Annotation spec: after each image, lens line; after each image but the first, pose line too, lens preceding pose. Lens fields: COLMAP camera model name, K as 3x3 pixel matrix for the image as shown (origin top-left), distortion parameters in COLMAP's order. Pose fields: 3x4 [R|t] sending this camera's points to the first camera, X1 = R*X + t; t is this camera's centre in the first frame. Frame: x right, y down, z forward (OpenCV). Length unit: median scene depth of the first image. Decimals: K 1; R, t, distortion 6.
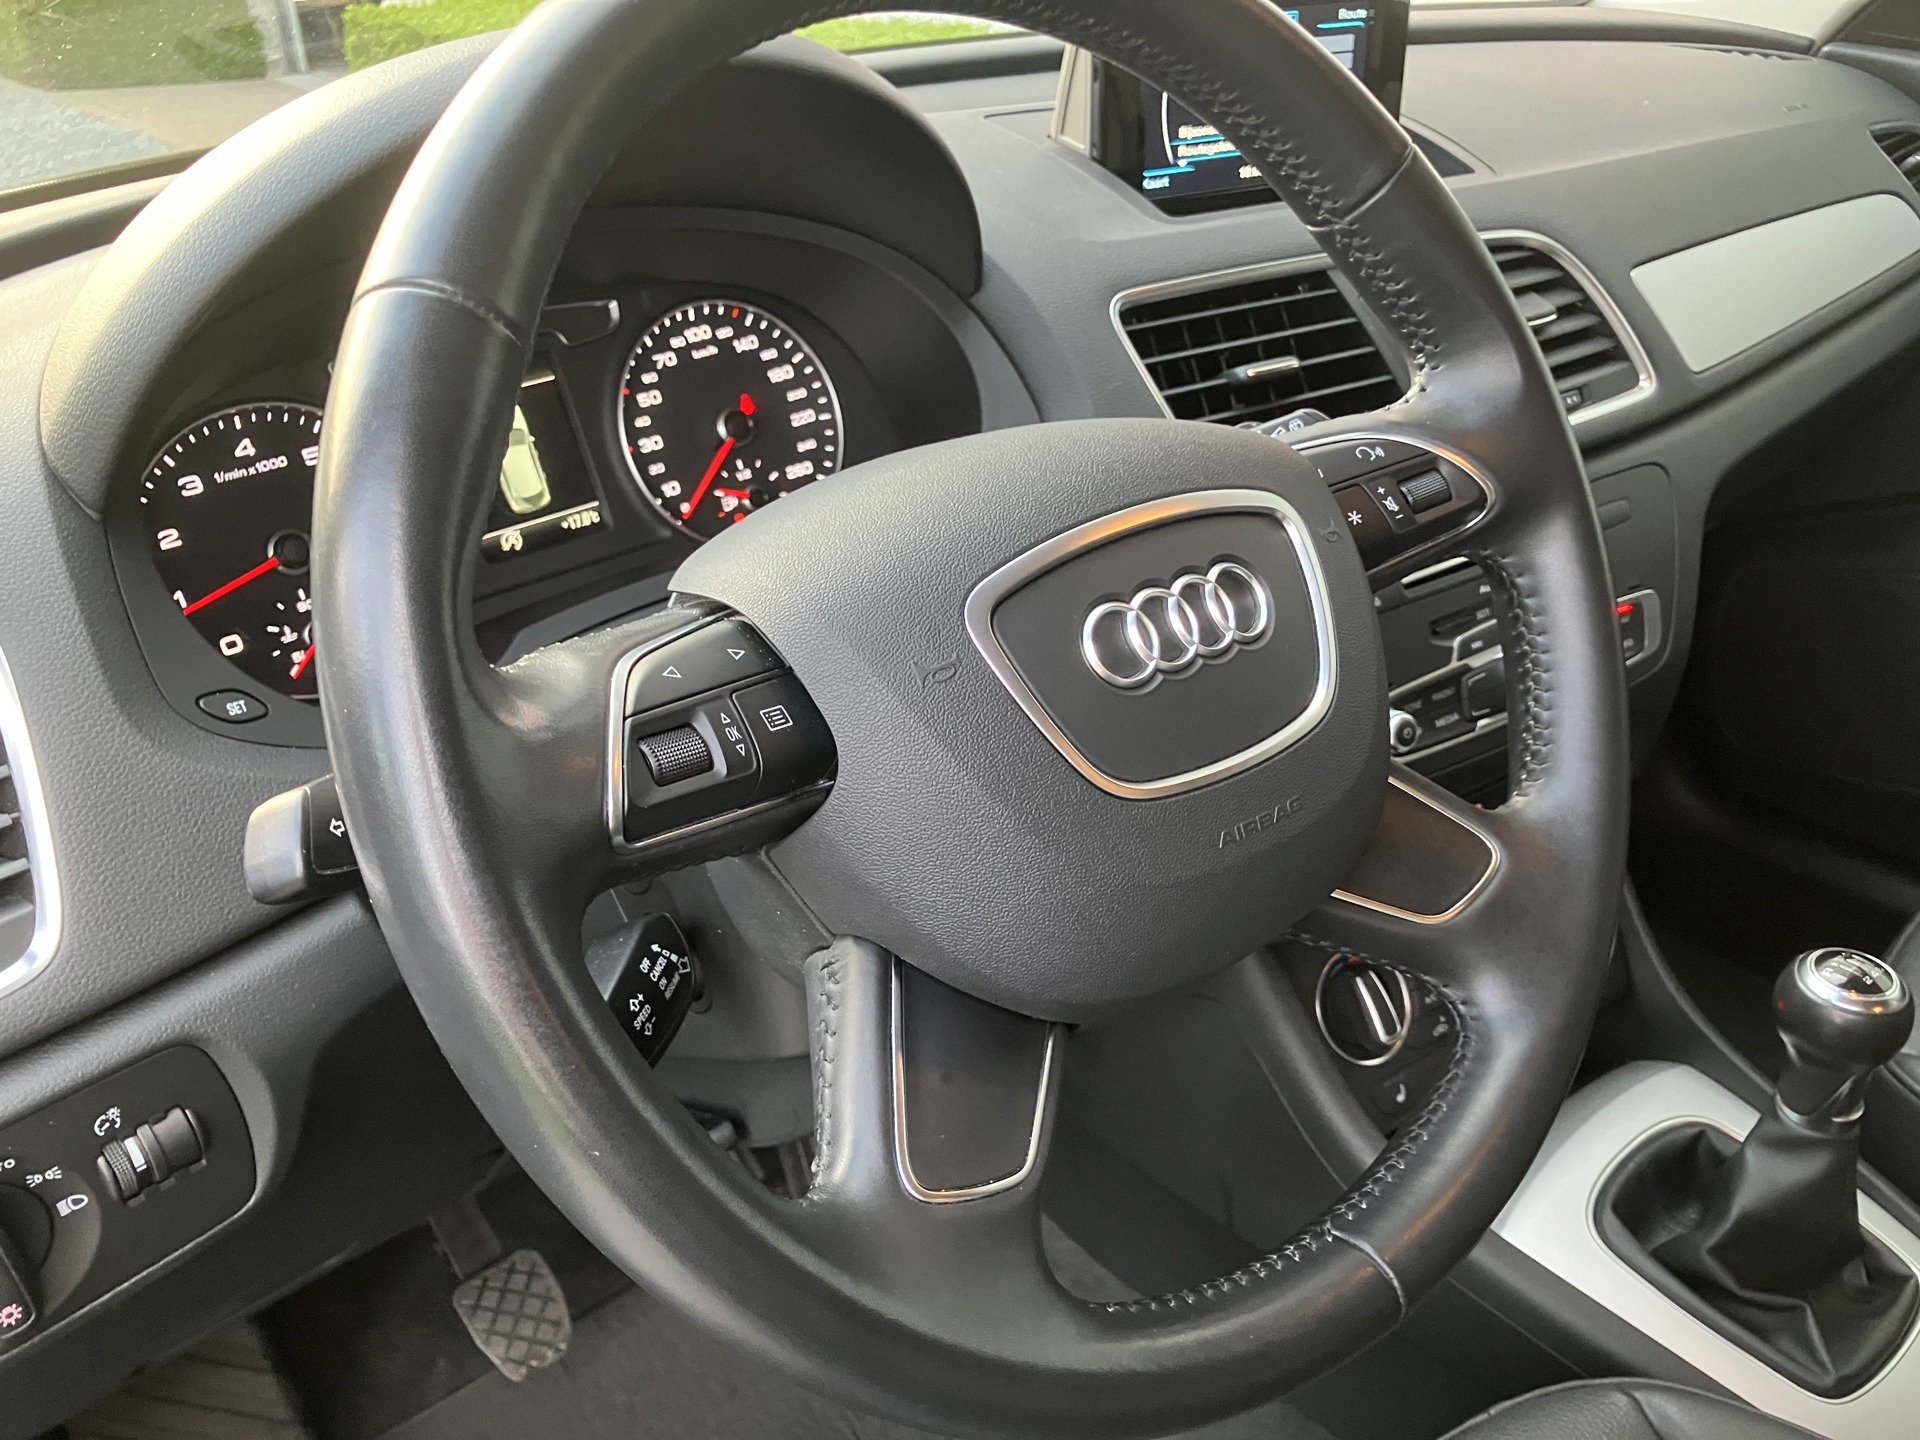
lens RADIAL K [[1608.7, 0, 973.6], [0, 1608.7, 719.7], [0, 0, 1]] dist [-0.008235, 0.040541]
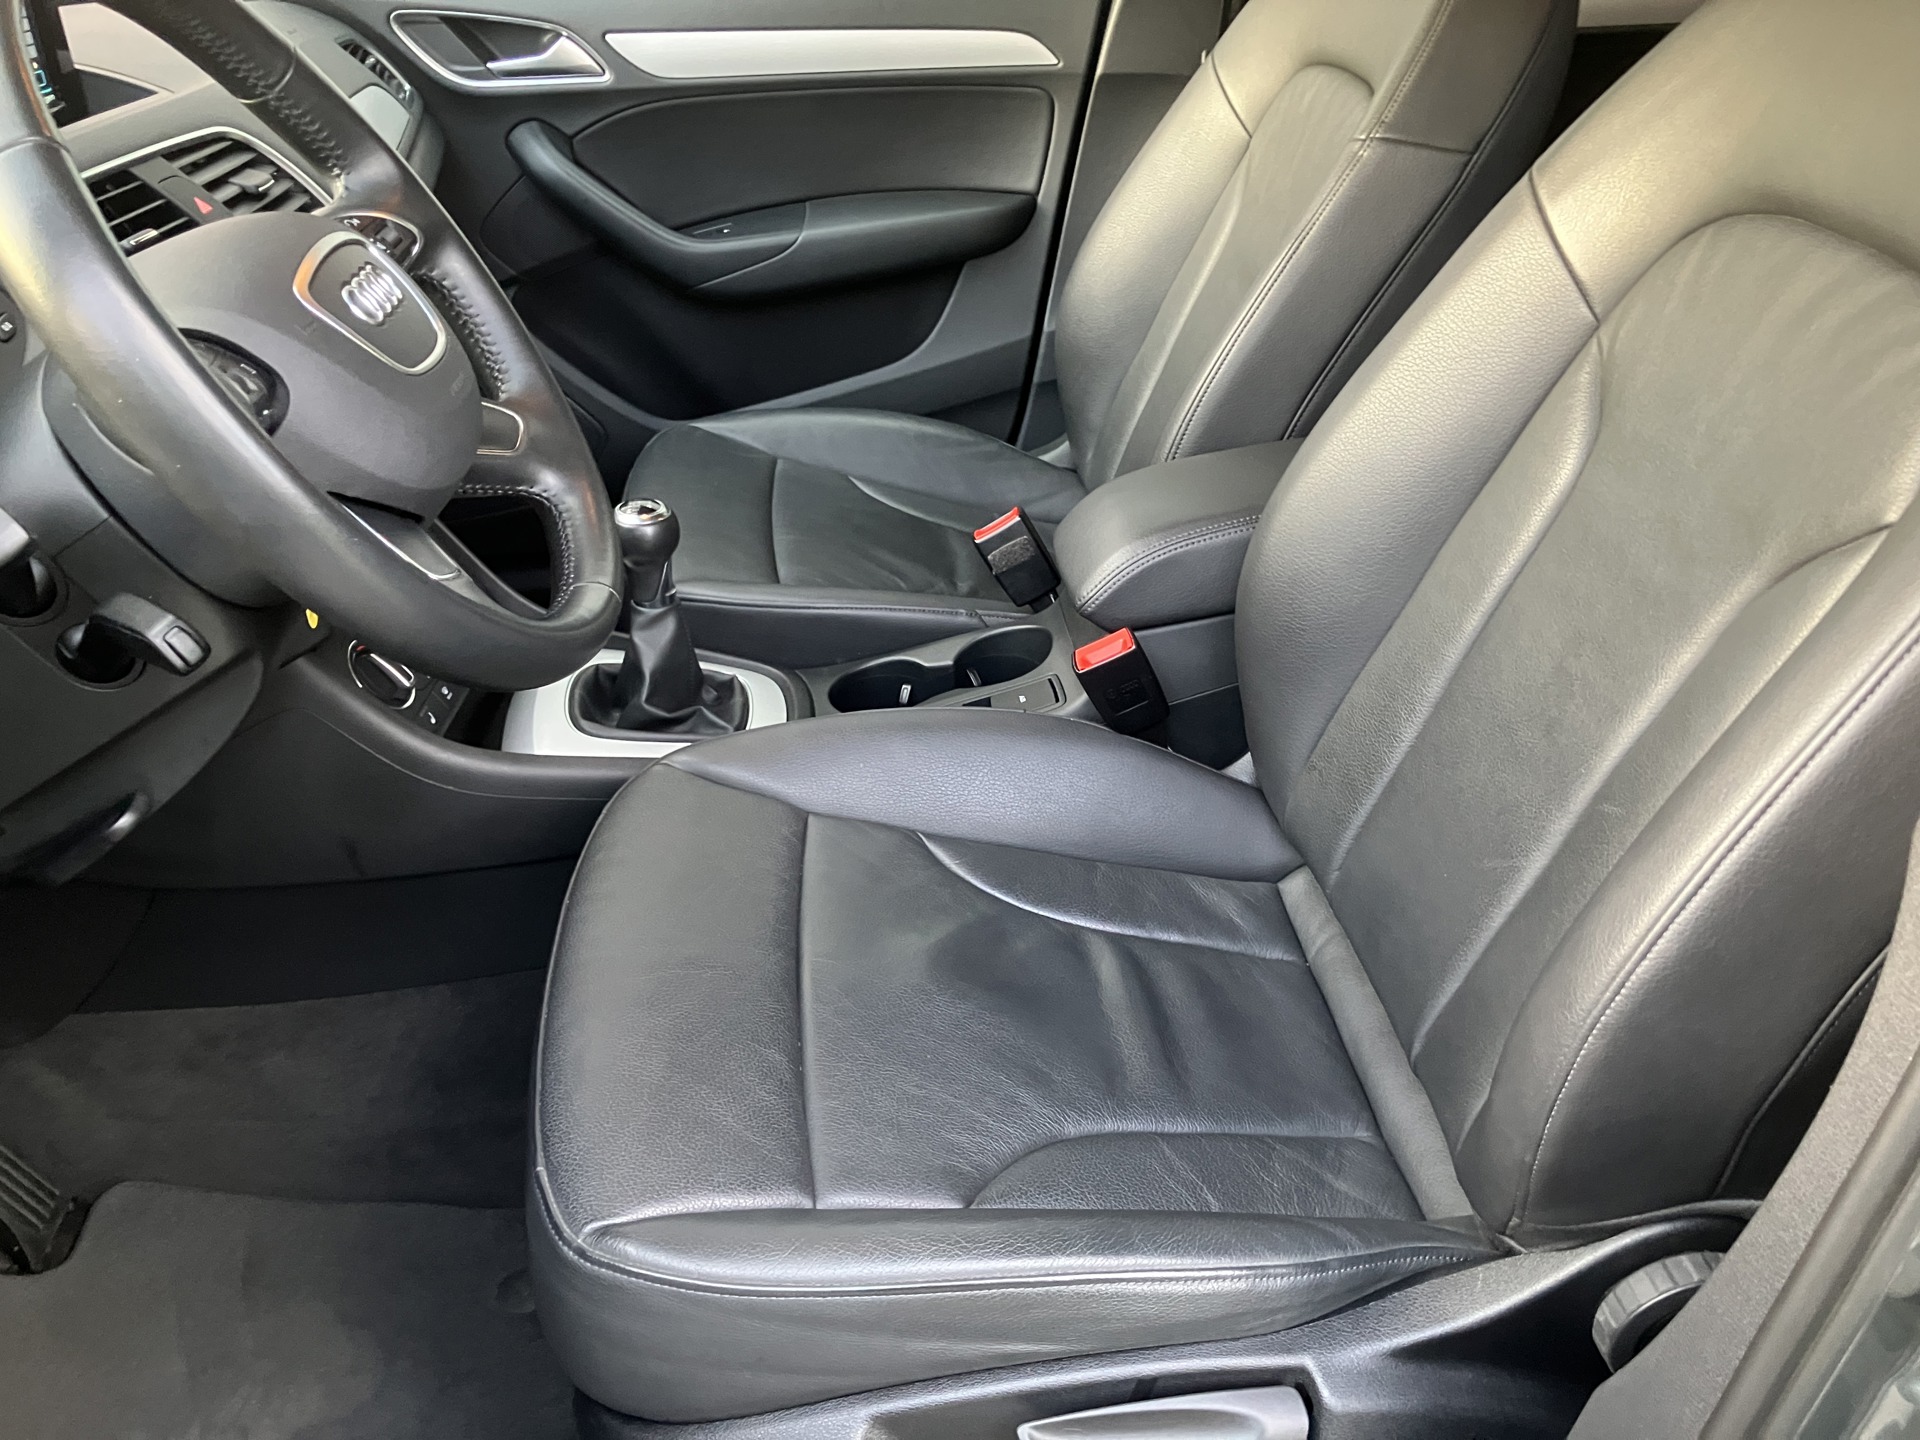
lens RADIAL K [[1604.8, 0, 943.3], [0, 1604.8, 711.7], [0, 0, 1]] dist [-0.005578, 0.034817]
pose [[0.591143, -0.406684, 0.696533, -0.569575], [0.396858, 0.898467, 0.187777, 0.167817], [-0.702178, 0.165422, 0.692518, -0.391658]]
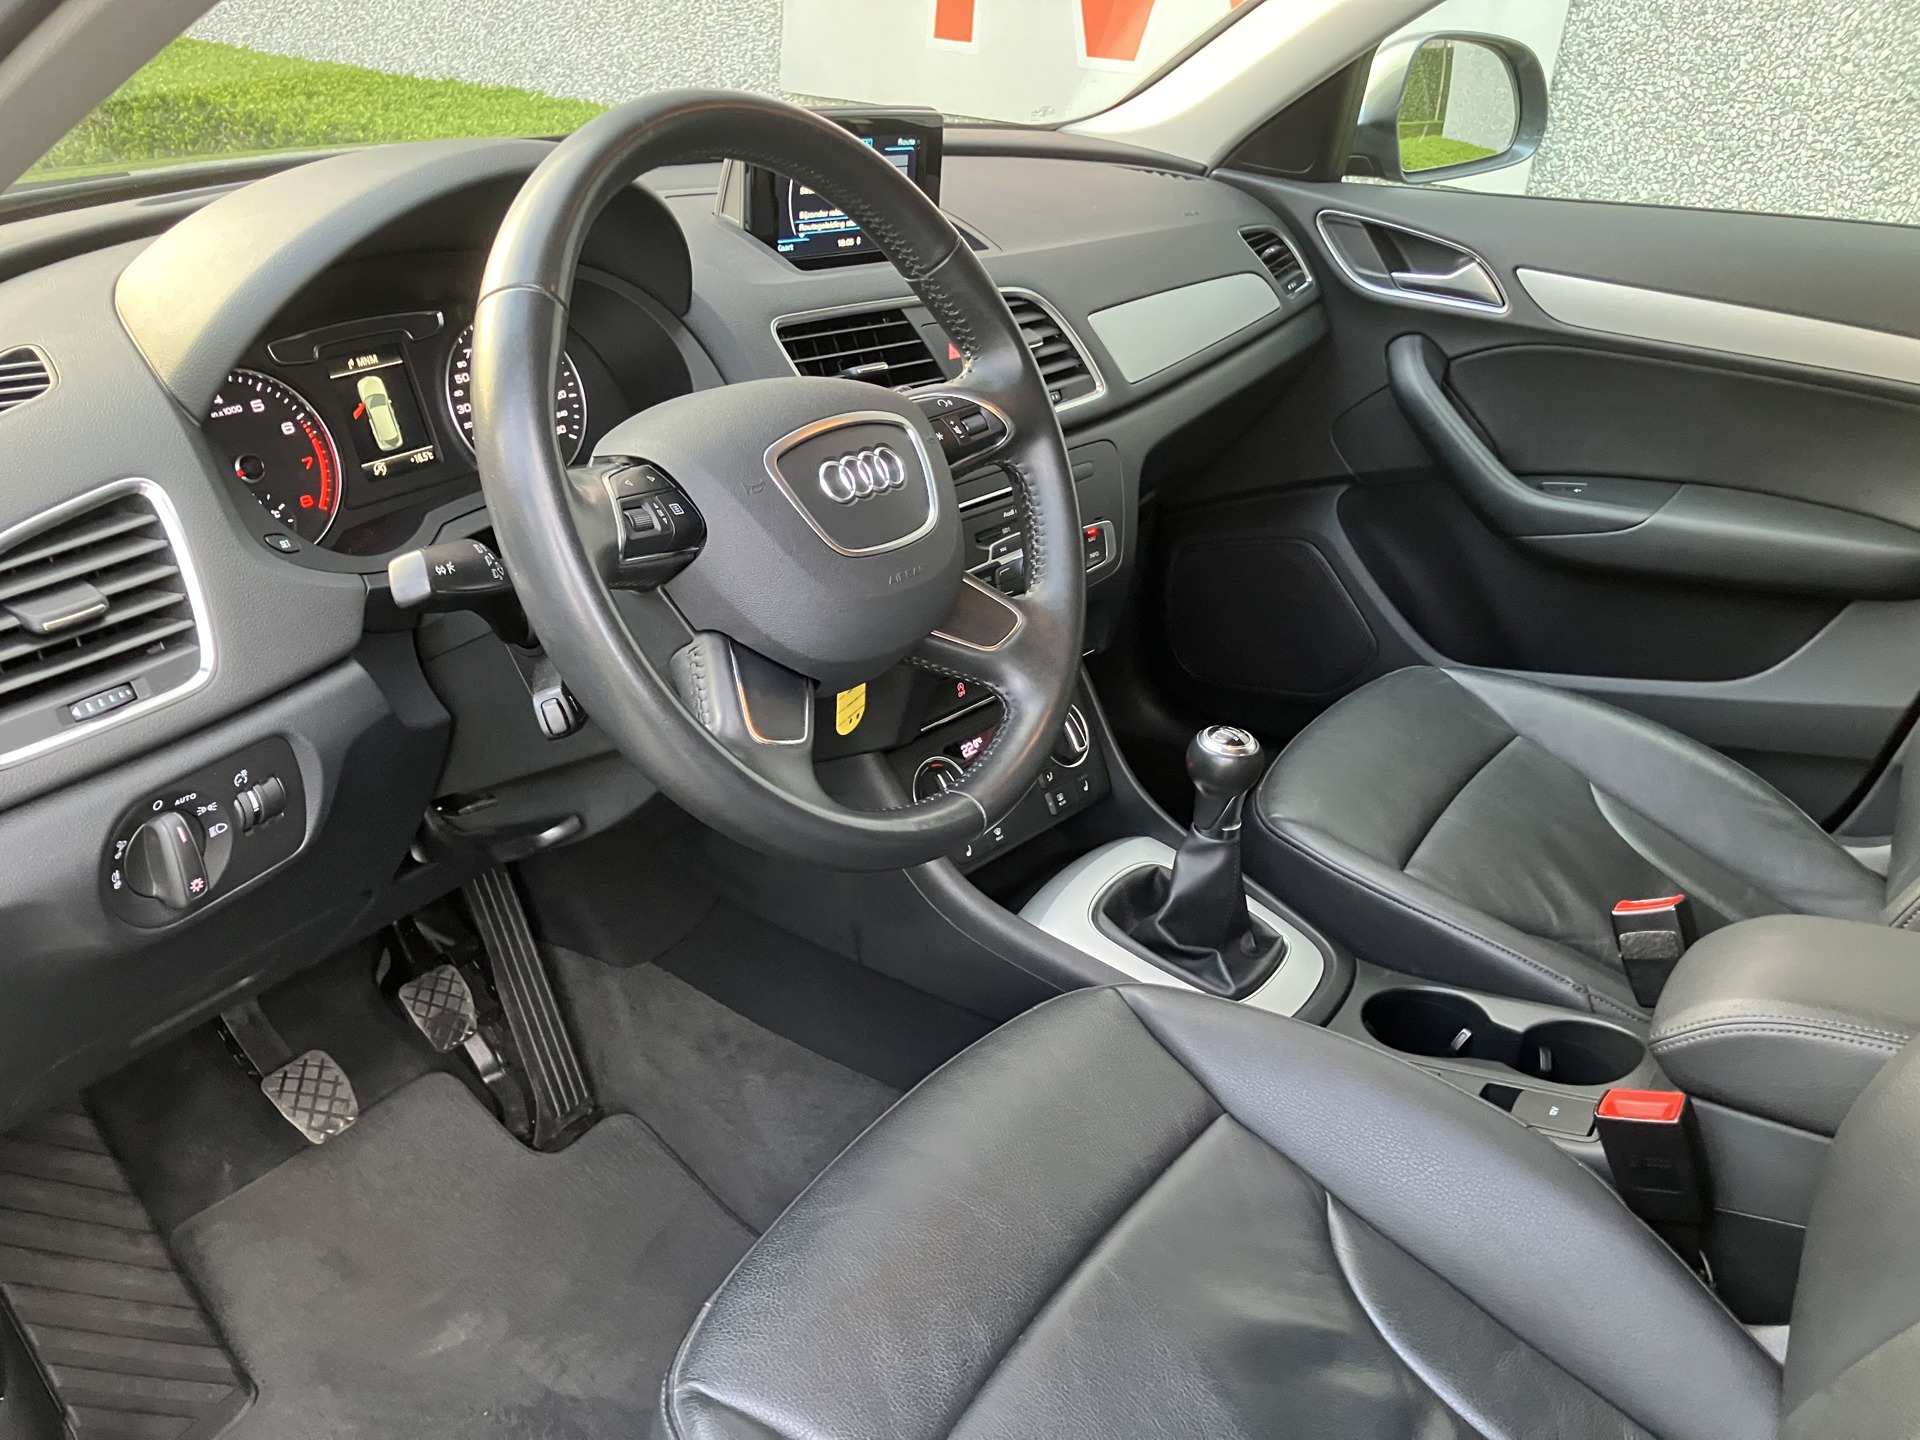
lens RADIAL K [[1580.8, 0, 940.9], [0, 1580.8, 696.3], [0, 0, 1]] dist [0.054085, -0.037162]
pose [[0.964403, -0.033538, 0.262301, -0.176219], [0.044522, 0.998358, -0.036044, 0.169257], [-0.260661, 0.046439, 0.964313, -0.525425]]
